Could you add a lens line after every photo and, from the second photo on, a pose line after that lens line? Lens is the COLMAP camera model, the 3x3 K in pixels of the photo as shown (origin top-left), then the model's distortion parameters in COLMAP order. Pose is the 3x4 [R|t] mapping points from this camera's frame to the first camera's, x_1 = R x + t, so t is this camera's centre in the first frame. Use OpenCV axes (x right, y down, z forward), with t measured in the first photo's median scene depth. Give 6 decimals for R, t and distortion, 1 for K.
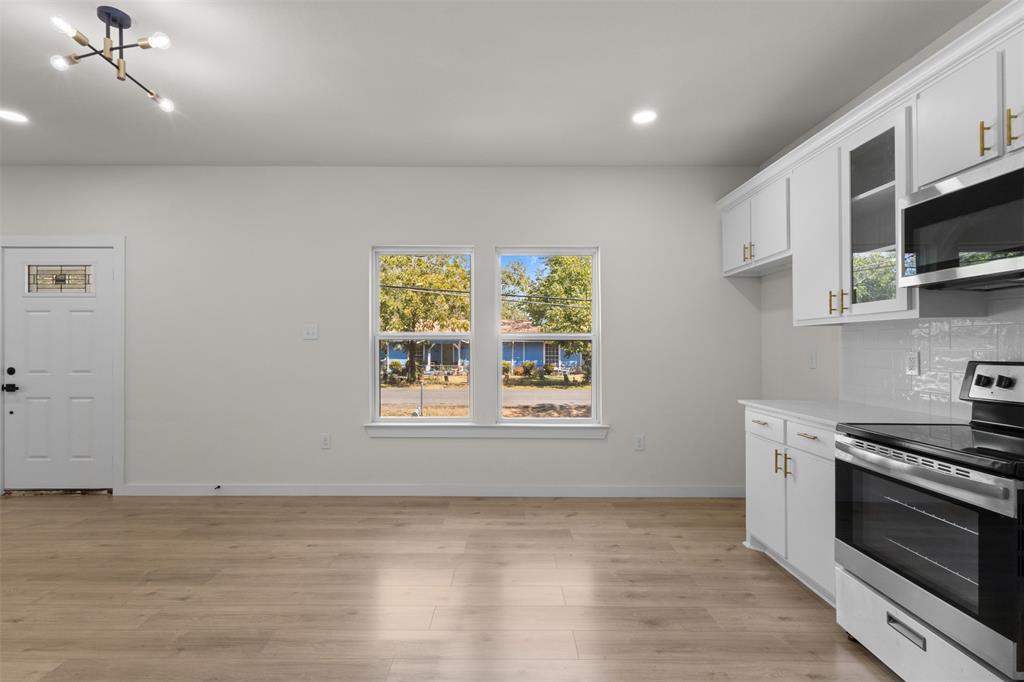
lens RADIAL K [[479.8, 0, 504.0], [0, 479.8, 344.3], [0, 0, 1]] dist [0.003180, 0.000057]
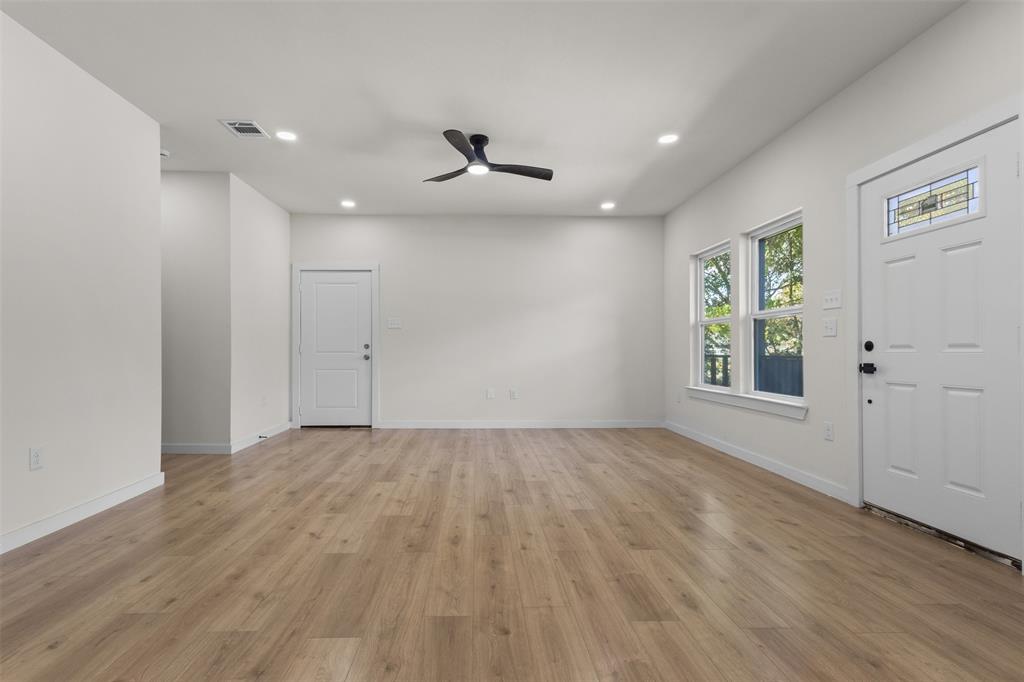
lens RADIAL K [[489.0, 0, 481.5], [0, 489.0, 349.6], [0, 0, 1]] dist [0.000583, -0.000711]
pose [[0.014964, -0.004341, -0.999879, -0.300979], [0.007889, 0.999960, -0.004223, 0.065764], [0.999857, -0.007825, 0.014998, 0.426466]]
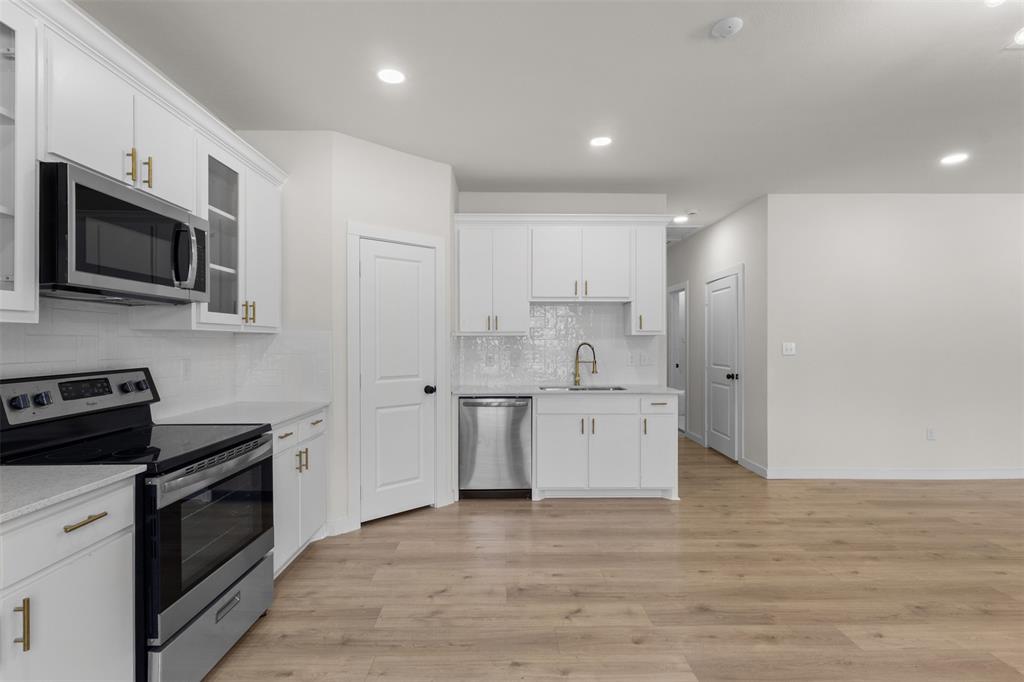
lens RADIAL K [[479.6, 0, 509.9], [0, 479.6, 344.8], [0, 0, 1]] dist [0.002895, 0.000848]
pose [[-0.999853, -0.000053, -0.017127, 0.088207], [-0.000024, 0.999998, -0.001737, -0.012366], [0.017127, -0.001736, -0.999852, 1.026672]]
